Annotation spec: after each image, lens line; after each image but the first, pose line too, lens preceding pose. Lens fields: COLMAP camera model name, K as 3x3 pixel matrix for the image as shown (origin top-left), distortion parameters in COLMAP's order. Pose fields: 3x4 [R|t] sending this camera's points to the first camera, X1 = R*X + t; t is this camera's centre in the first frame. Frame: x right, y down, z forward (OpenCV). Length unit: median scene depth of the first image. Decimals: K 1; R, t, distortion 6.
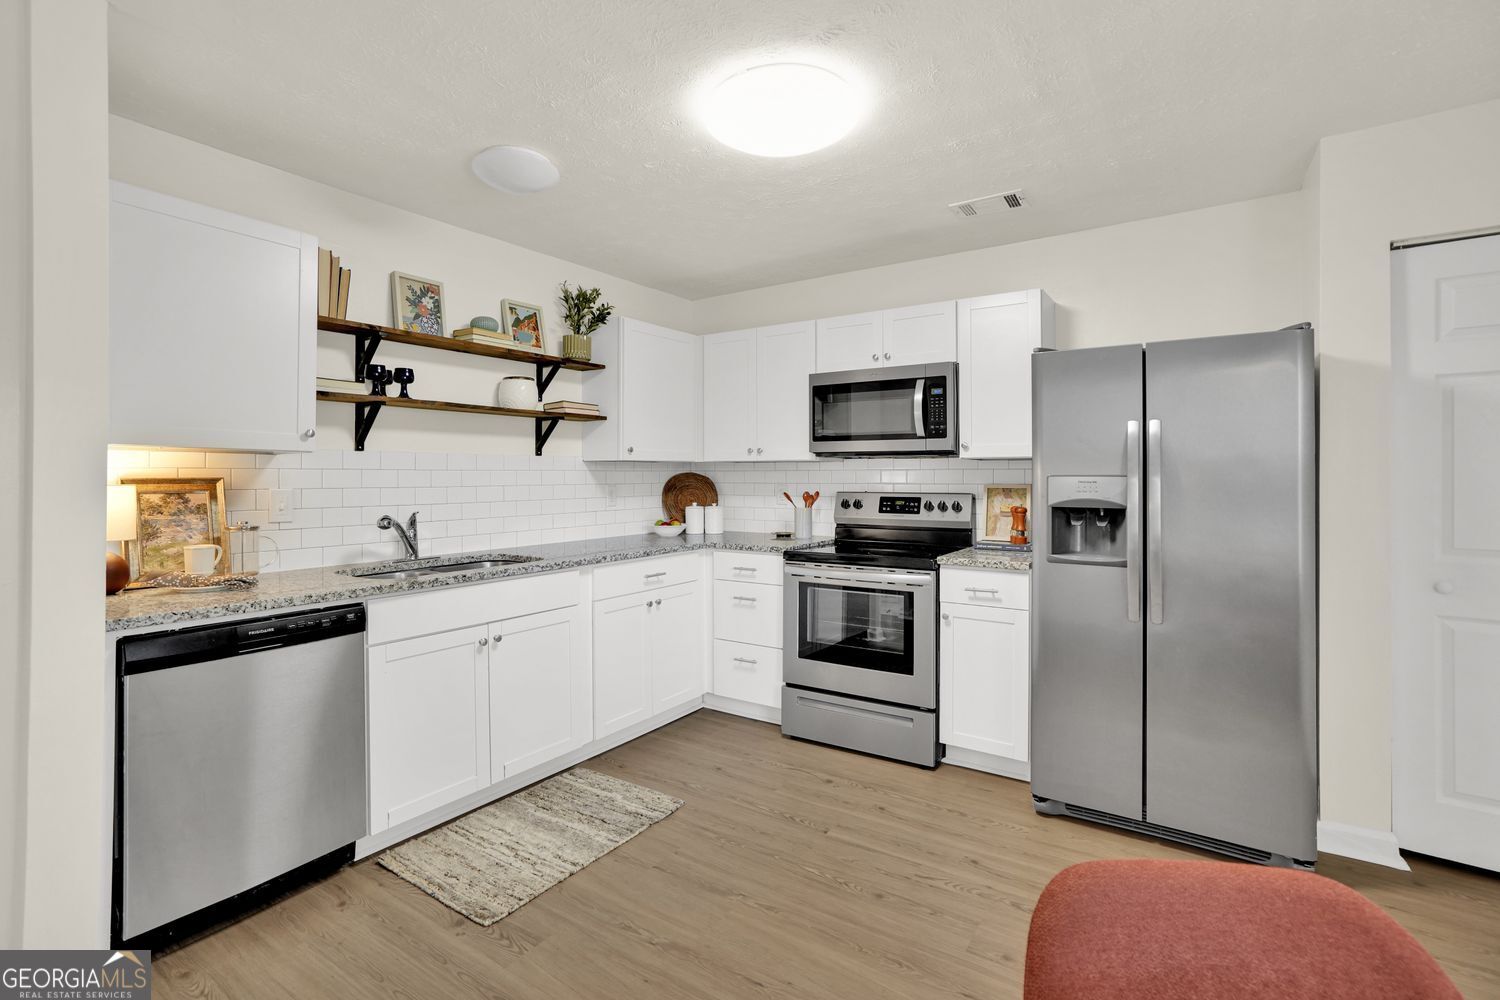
lens RADIAL K [[698.5, 0, 745.5], [0, 698.5, 467.7], [0, 0, 1]] dist [-0.041570, 0.027484]
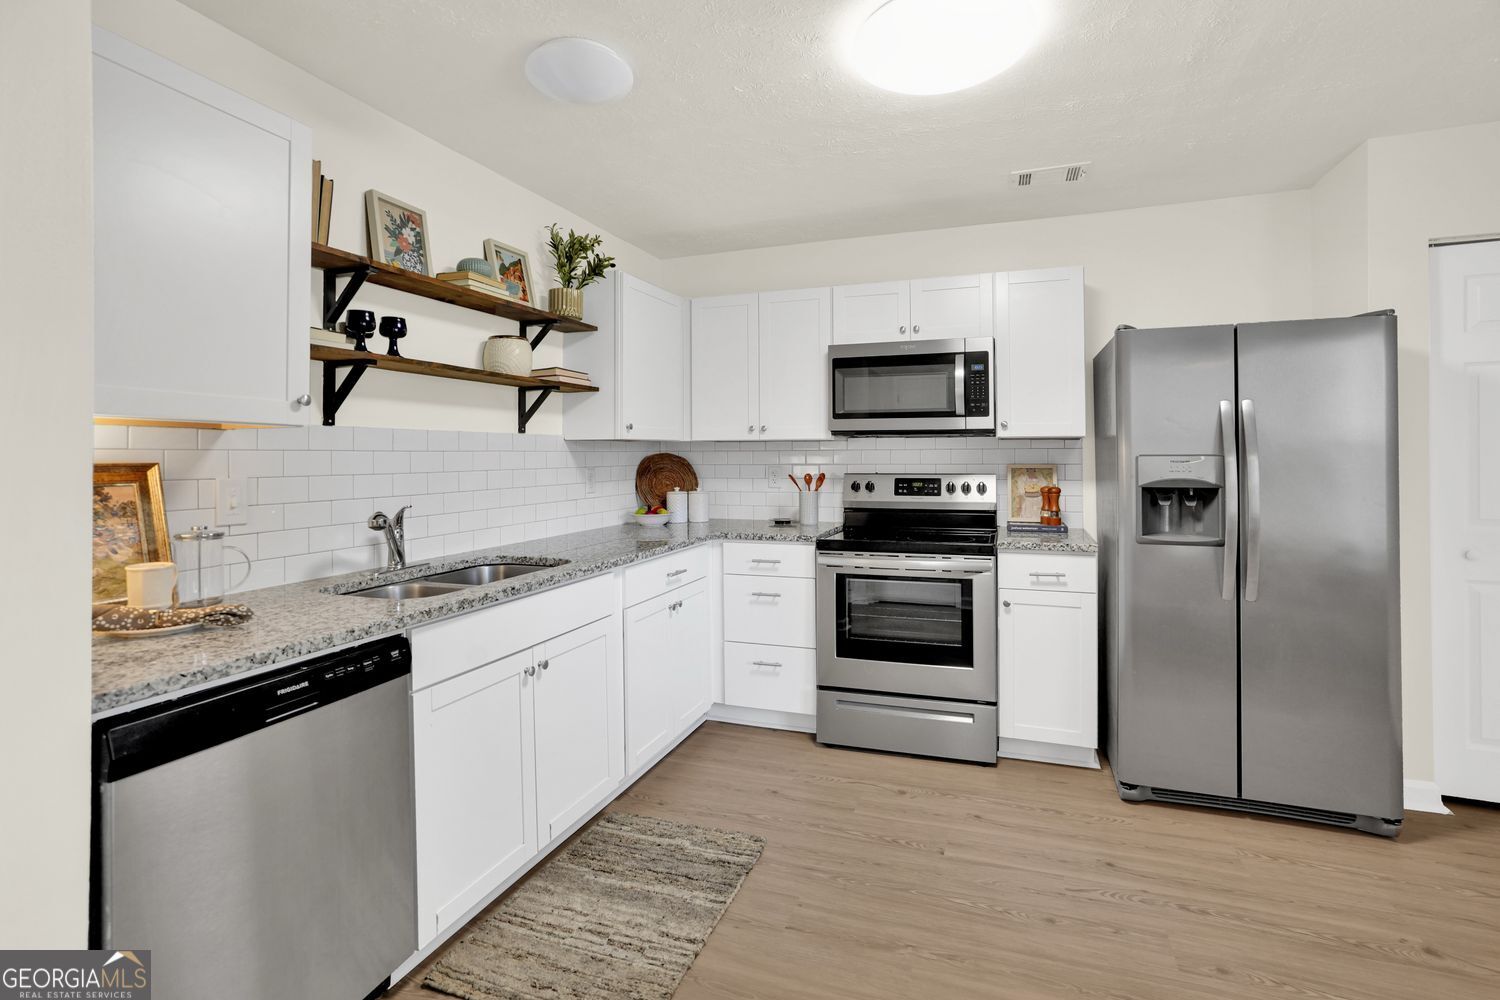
lens RADIAL K [[717.6, 0, 752.8], [0, 717.6, 446.5], [0, 0, 1]] dist [-0.037999, 0.021060]
pose [[0.968985, -0.001186, 0.247118, -0.290711], [0.001762, 0.999996, -0.002112, 0.000494], [-0.247115, 0.002482, 0.968983, 0.139074]]
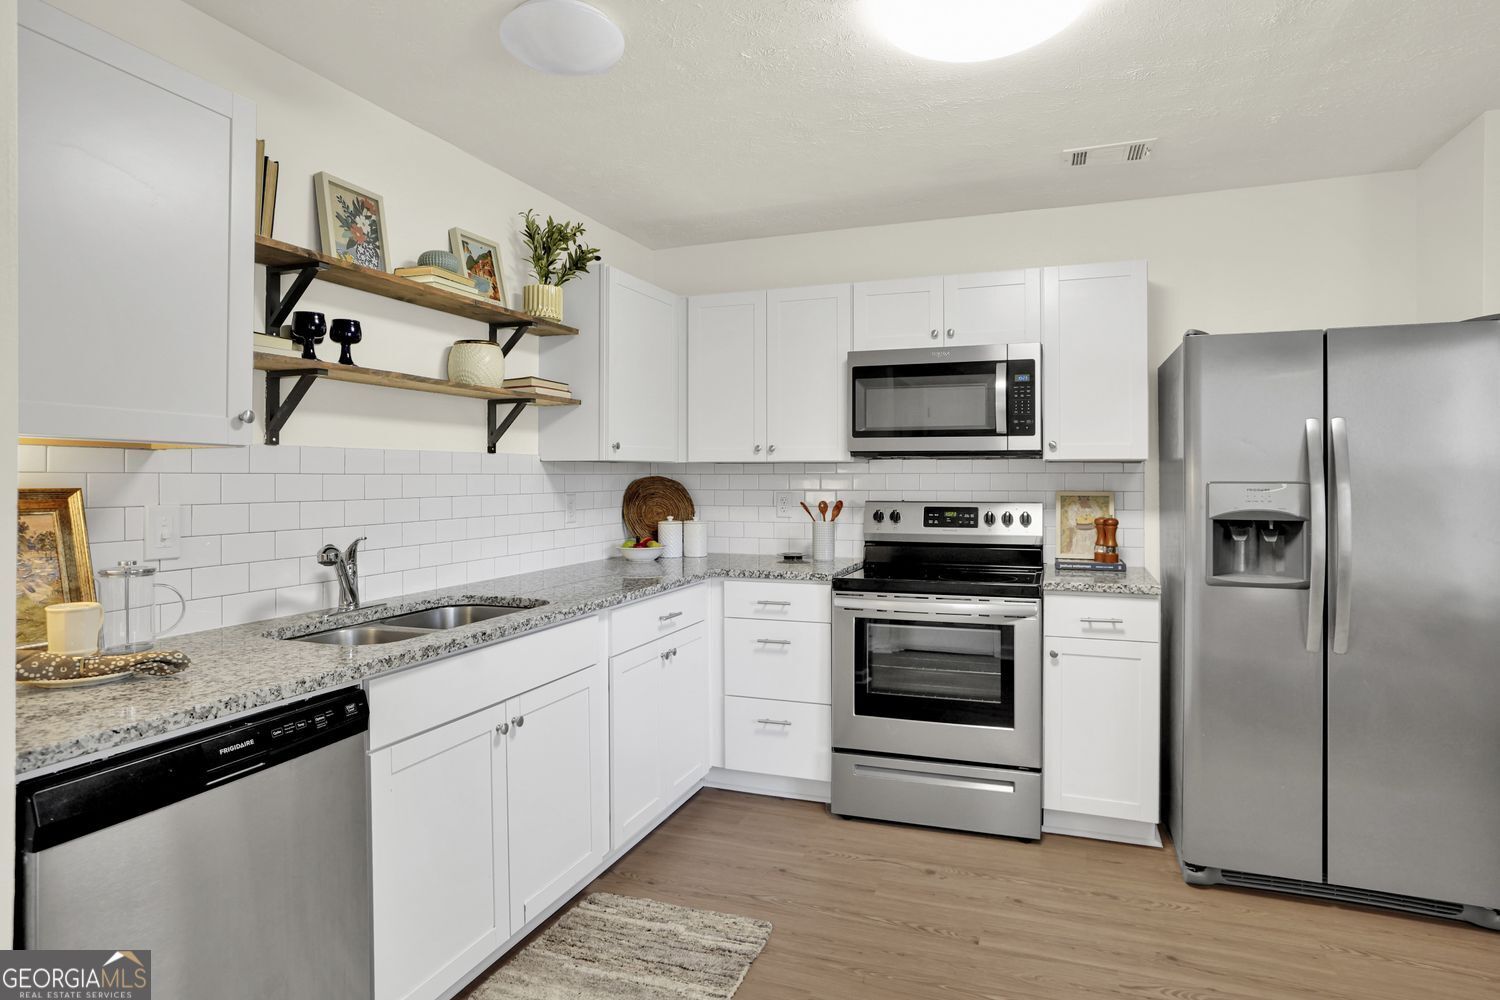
lens RADIAL K [[844.4, 0, 748.8], [0, 844.4, 470.1], [0, 0, 1]] dist [-0.041185, 0.028226]
pose [[0.971251, 0.002310, 0.238045, -0.296734], [-0.003152, 0.999990, 0.003157, -0.004318], [-0.238035, -0.003817, 0.971249, 0.127912]]
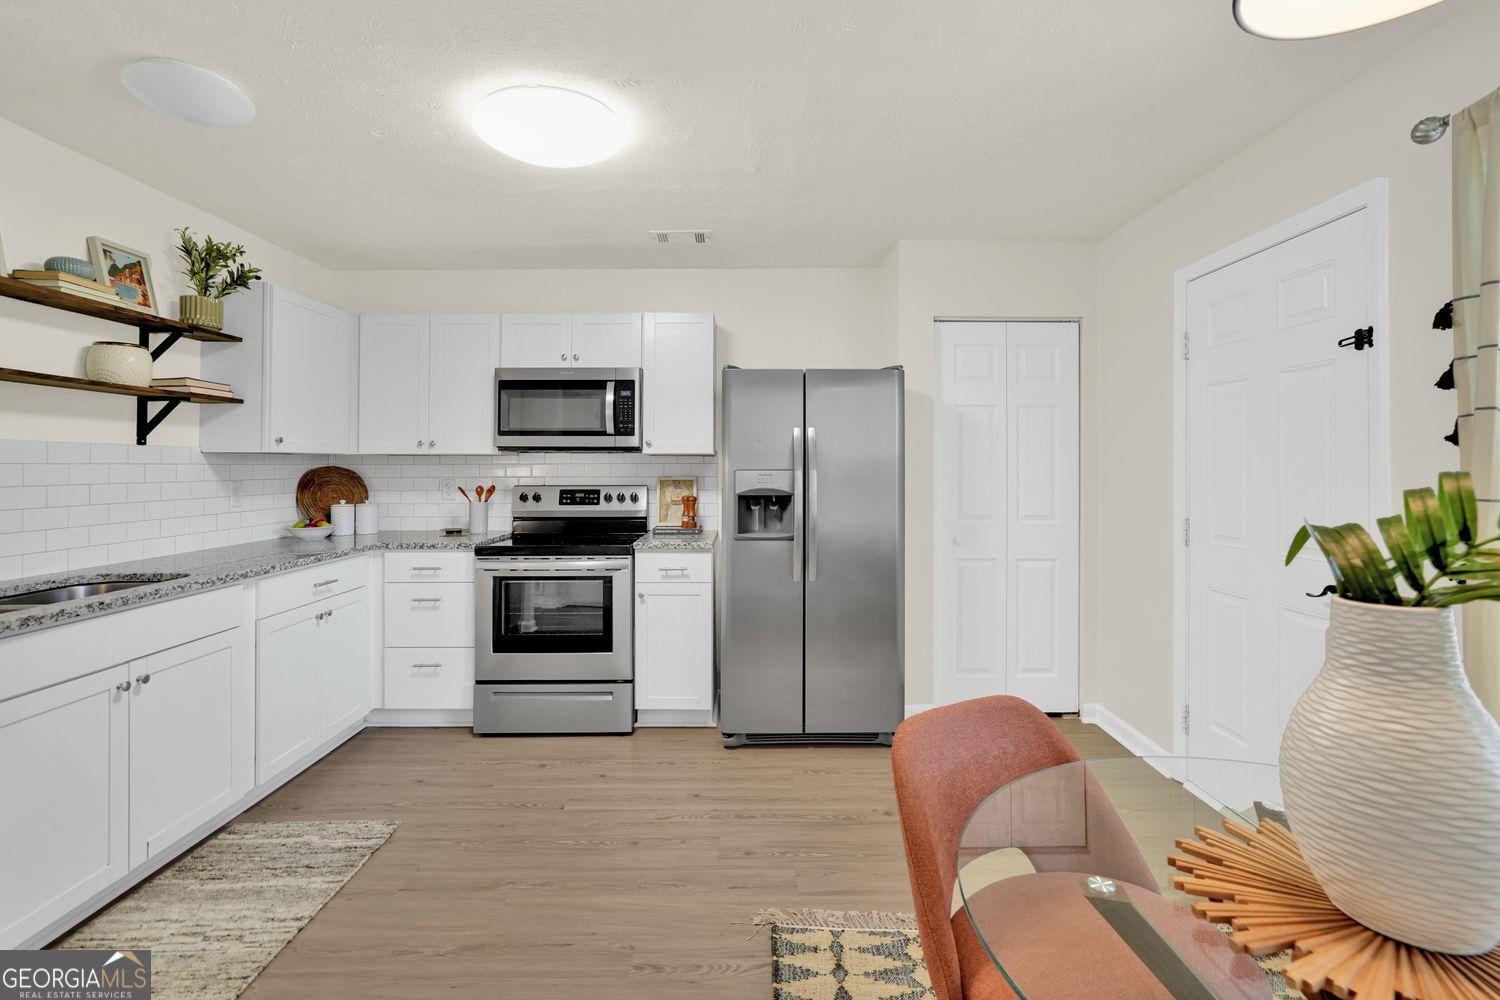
lens RADIAL K [[702.9, 0, 750.6], [0, 702.9, 454.4], [0, 0, 1]] dist [-0.033845, 0.022349]
pose [[0.821794, 0.009694, 0.569702, -0.215664], [-0.005546, 0.999944, -0.009014, -0.004260], [-0.569757, 0.004248, 0.821802, -0.033845]]
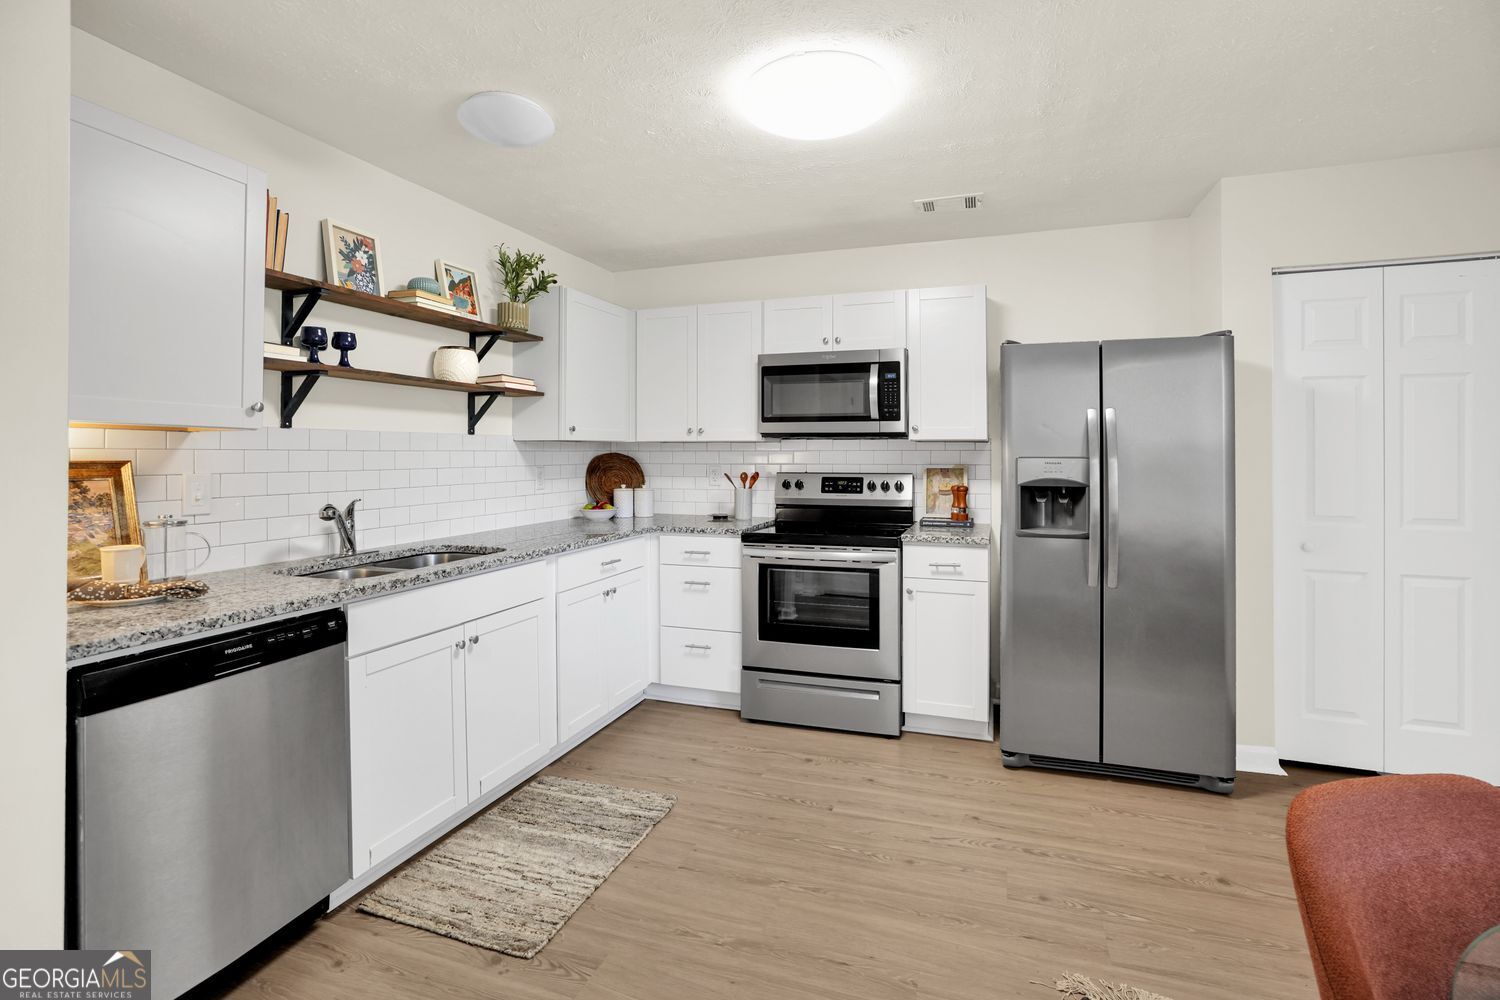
lens RADIAL K [[711.8, 0, 750.7], [0, 711.8, 445.6], [0, 0, 1]] dist [-0.044716, 0.021958]
pose [[0.966440, 0.003289, 0.256870, -0.219831], [-0.002929, 0.999994, -0.001786, -0.002996], [-0.256874, 0.000974, 0.966444, 0.027228]]
